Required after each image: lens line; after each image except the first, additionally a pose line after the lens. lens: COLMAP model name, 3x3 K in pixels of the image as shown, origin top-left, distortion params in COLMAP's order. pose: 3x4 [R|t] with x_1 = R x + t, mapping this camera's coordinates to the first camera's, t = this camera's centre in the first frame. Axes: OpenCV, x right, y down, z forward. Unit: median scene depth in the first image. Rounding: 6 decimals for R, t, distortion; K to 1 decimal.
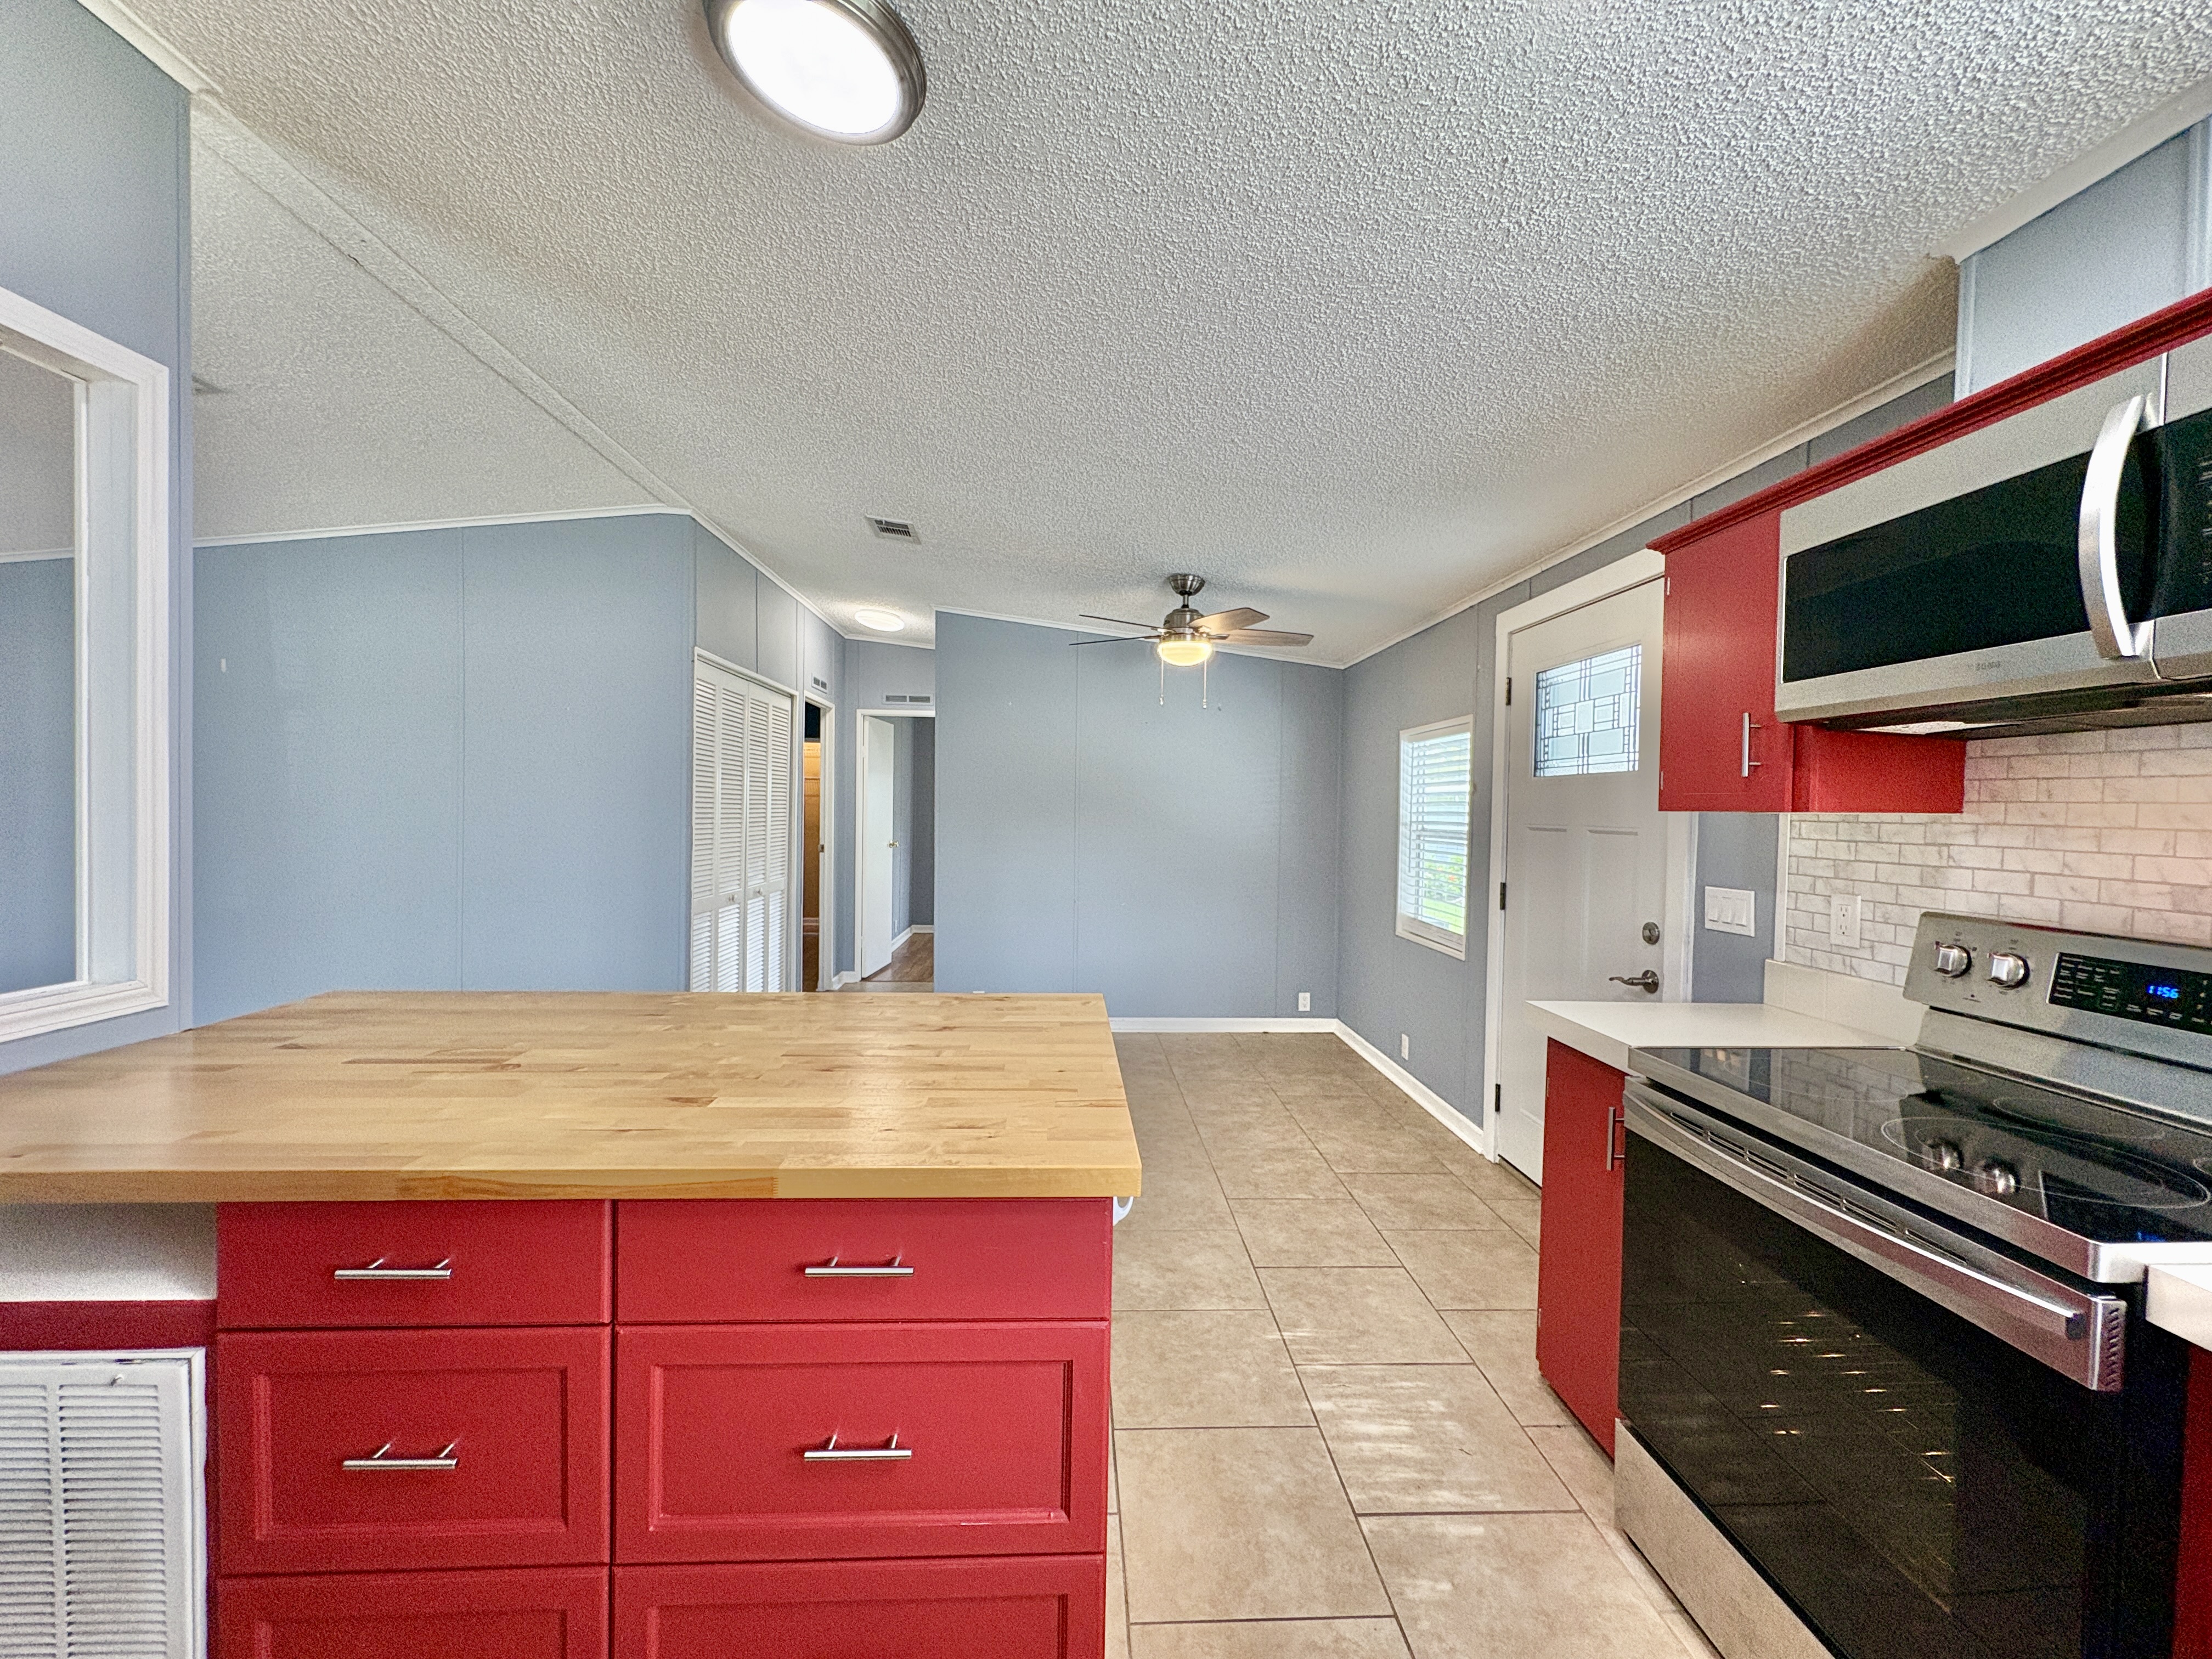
lens RADIAL K [[899.9, 0, 1101.3], [0, 899.9, 830.4], [0, 0, 1]] dist [-0.003460, -0.000532]
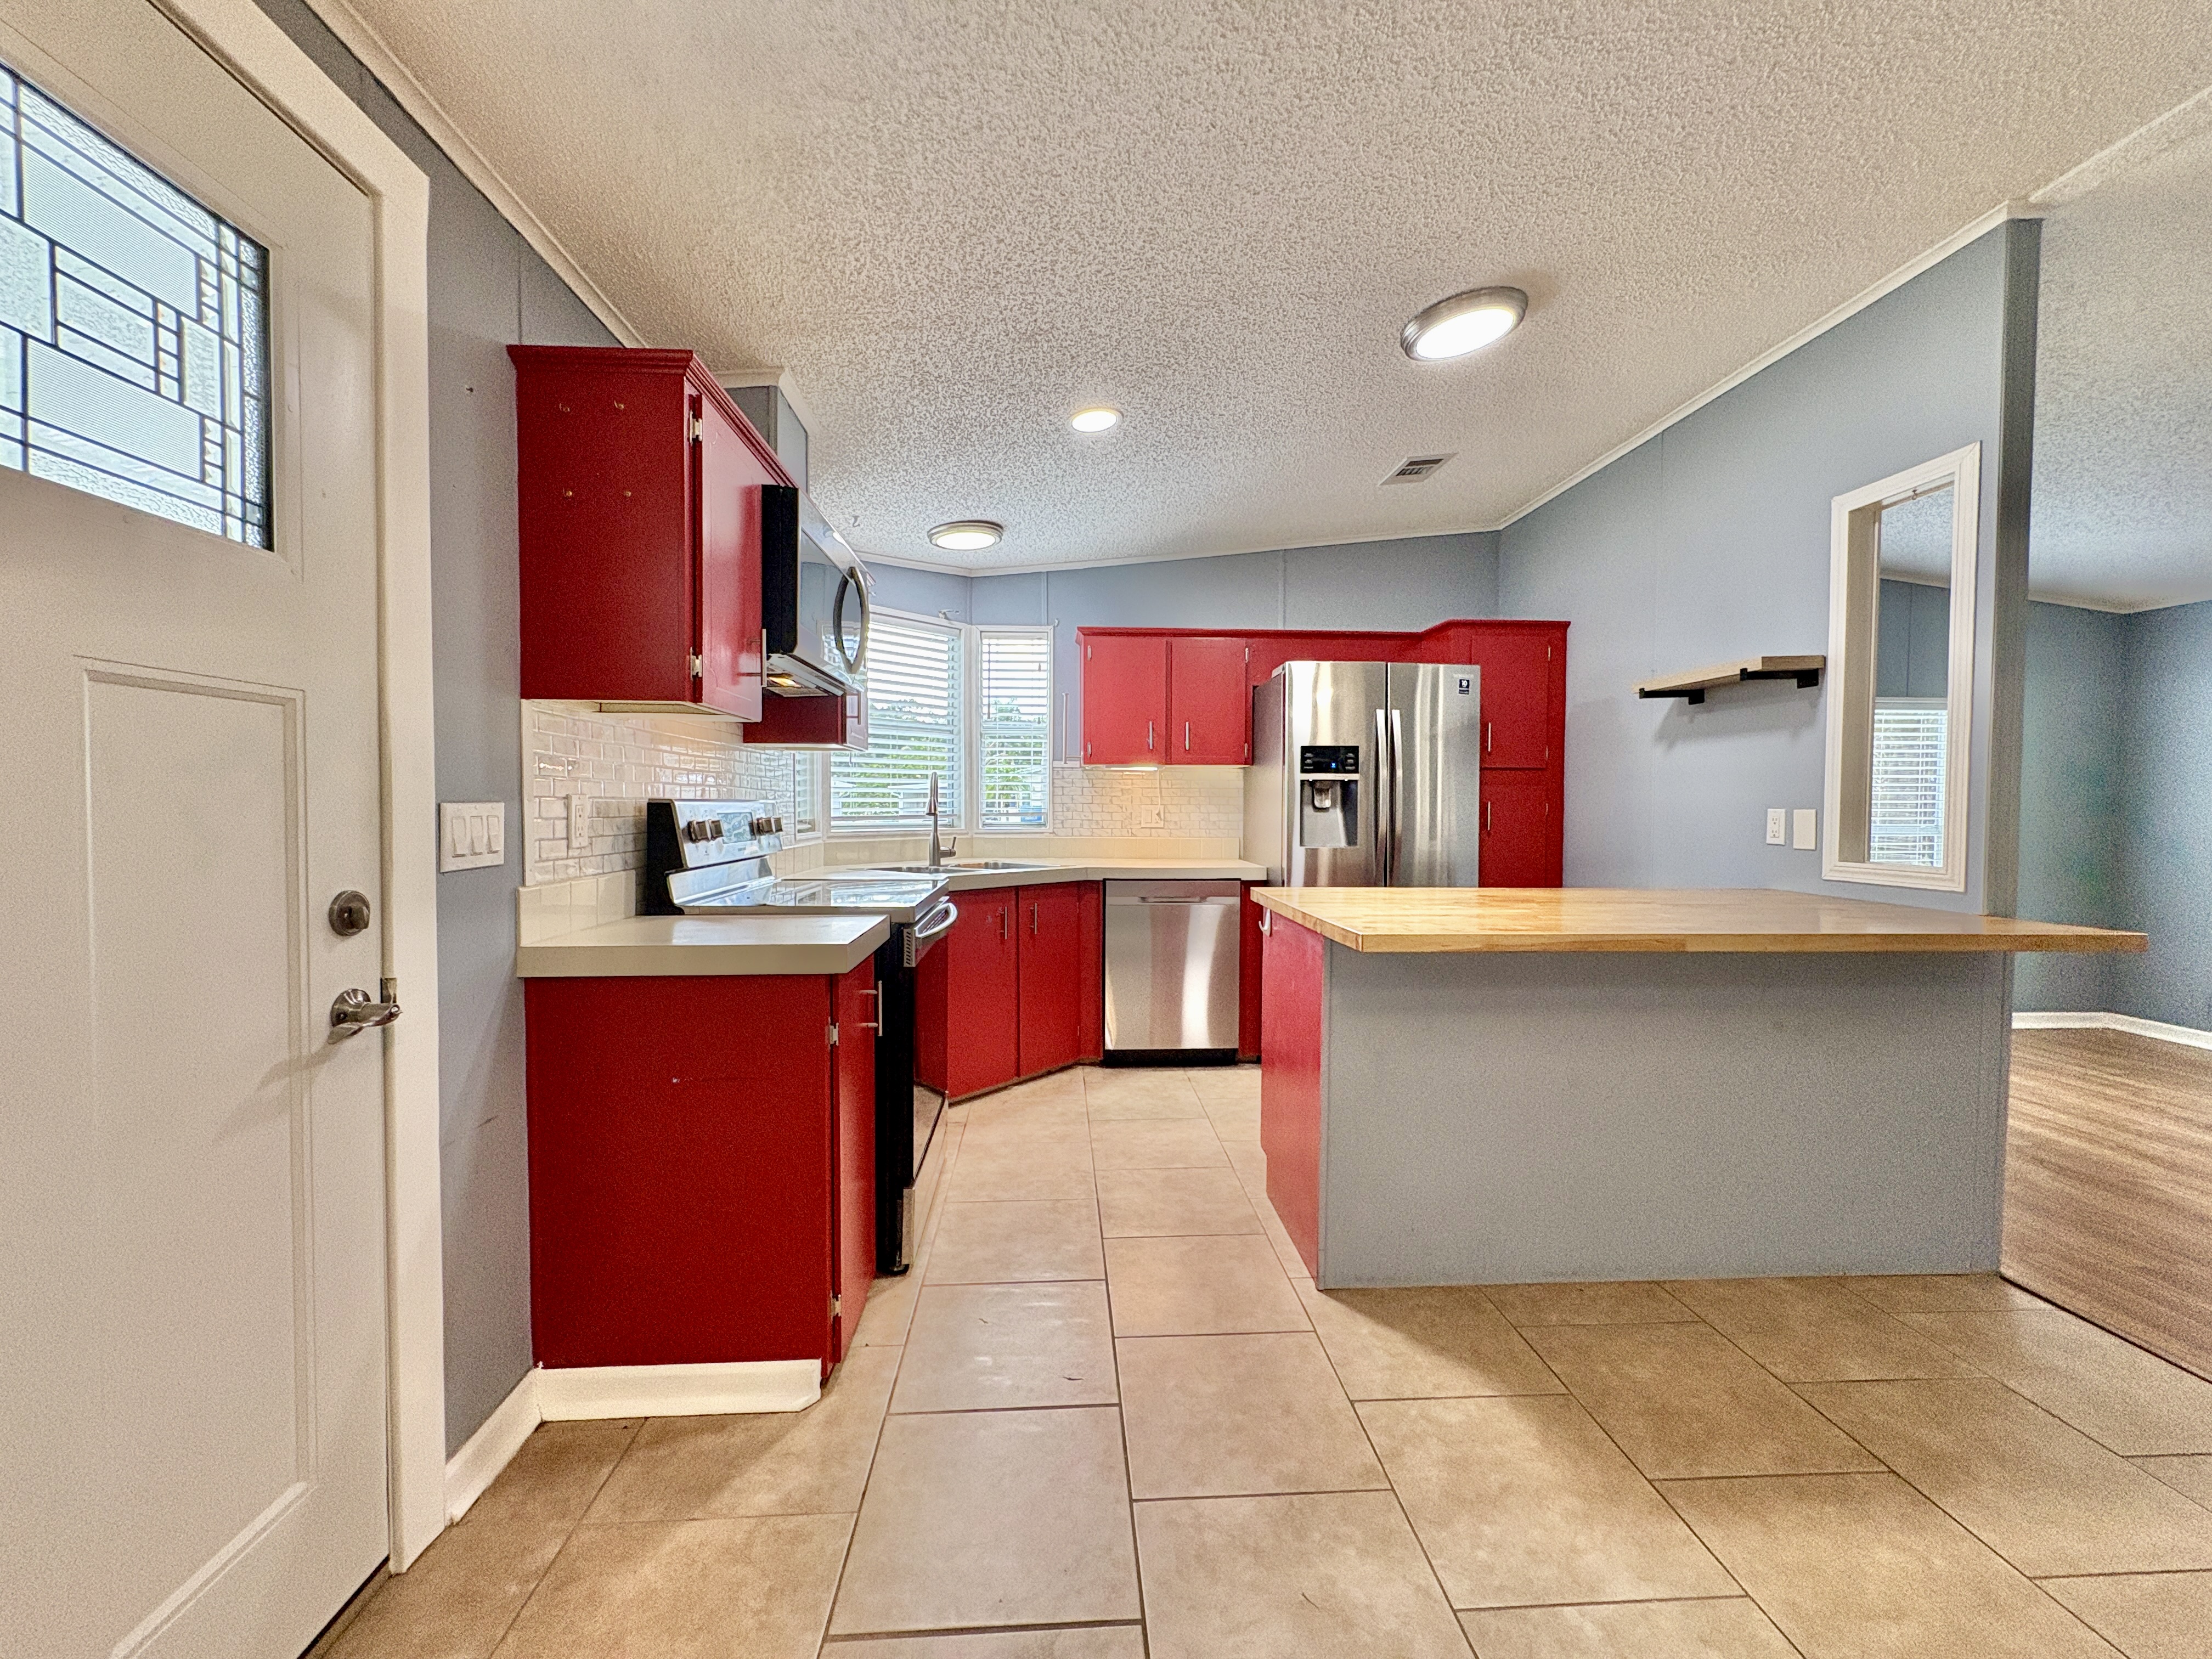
lens RADIAL K [[899.9, 0, 1106.9], [0, 899.9, 828.3], [0, 0, 1]] dist [-0.003460, -0.000532]
pose [[-0.999468, -0.022731, -0.023393, 0.205001], [-0.023891, 0.998435, 0.050573, 0.032300], [0.022207, 0.051105, -0.998446, 1.411150]]
